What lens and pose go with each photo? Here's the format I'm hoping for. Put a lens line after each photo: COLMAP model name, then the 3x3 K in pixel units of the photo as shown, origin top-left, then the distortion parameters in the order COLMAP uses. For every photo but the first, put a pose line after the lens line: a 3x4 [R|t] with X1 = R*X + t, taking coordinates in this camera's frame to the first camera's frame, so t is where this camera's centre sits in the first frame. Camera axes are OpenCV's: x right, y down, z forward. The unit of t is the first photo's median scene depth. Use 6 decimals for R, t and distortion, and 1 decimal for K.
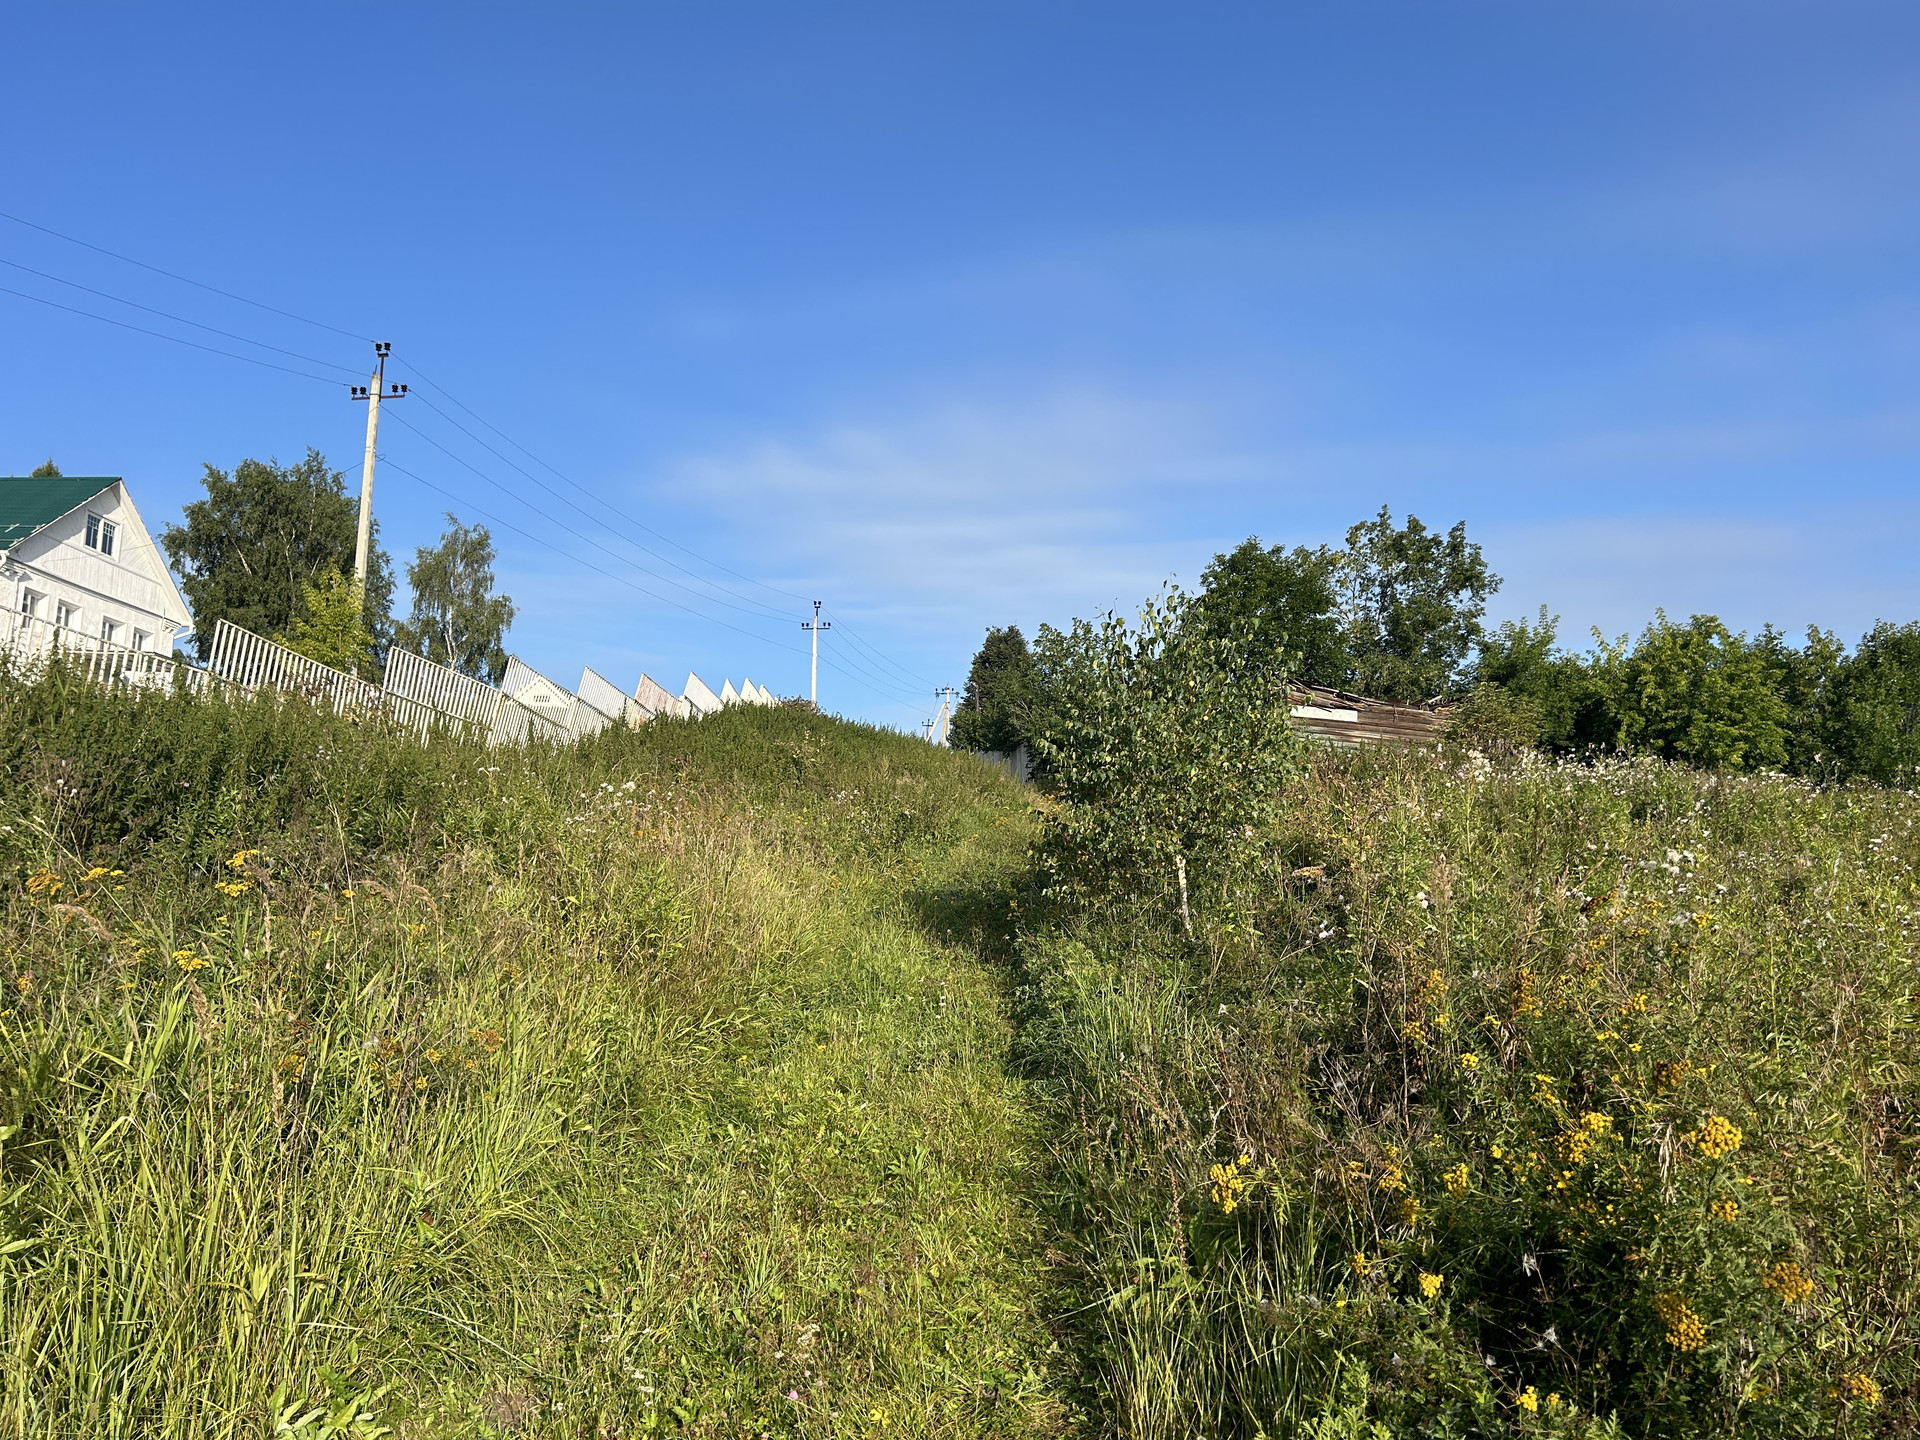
lens RADIAL K [[1421.6, 0, 976.1], [0, 1421.6, 757.7], [0, 0, 1]] dist [0.060122, -0.068830]
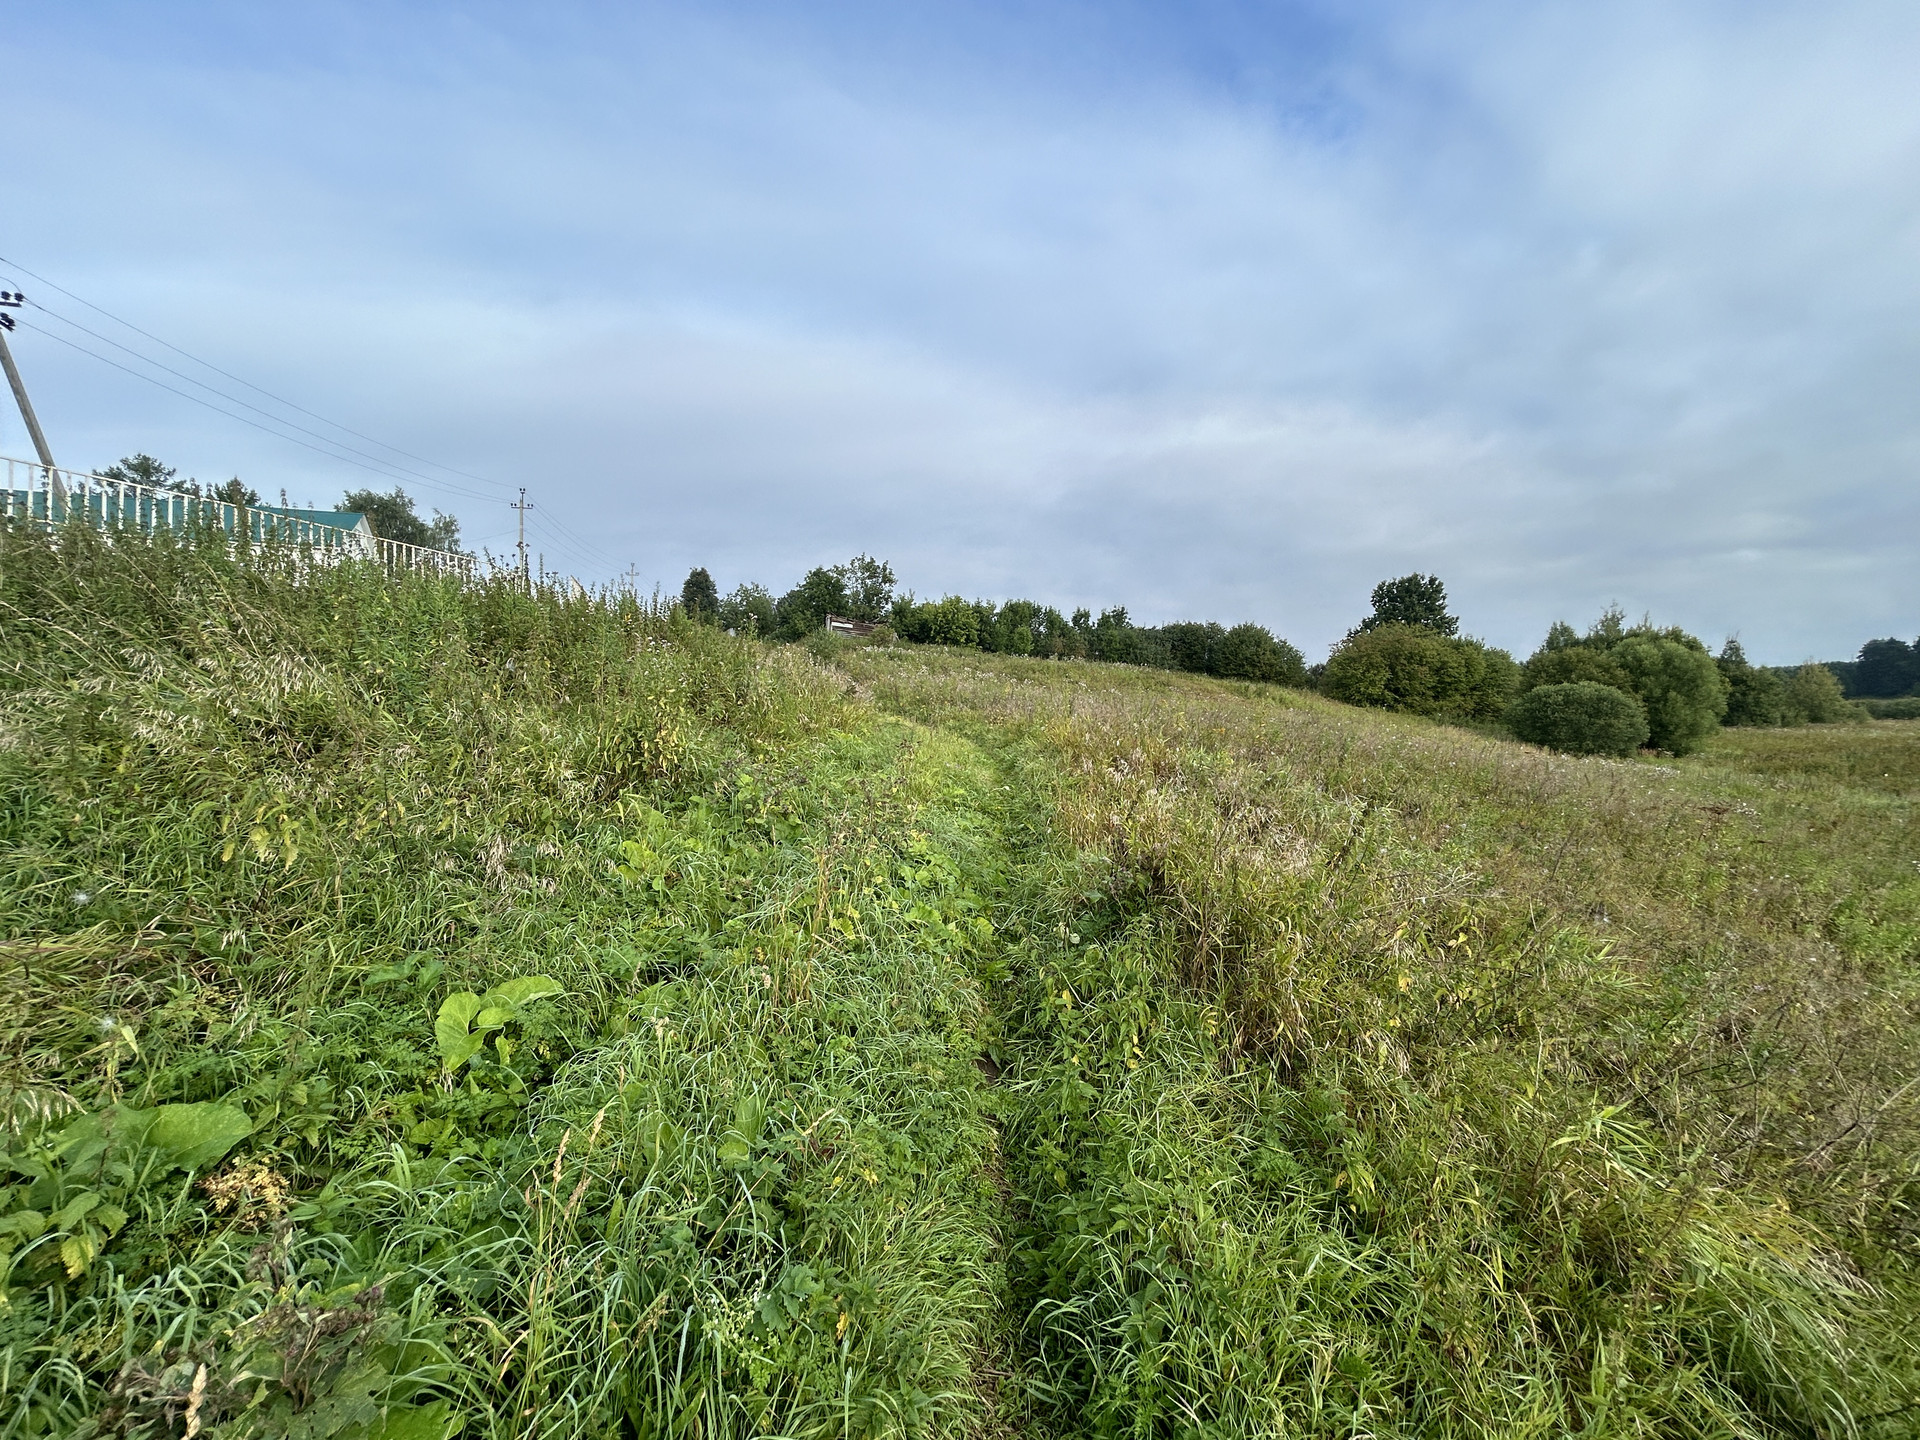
lens RADIAL K [[767.2, 0, 959.6], [0, 767.2, 730.3], [0, 0, 1]] dist [-0.000836, 0.000228]
pose [[0.926456, -0.025026, 0.375571, -0.138915], [-0.025832, 0.991207, 0.129772, -0.022632], [-0.375517, -0.129929, 0.917663, -0.602549]]
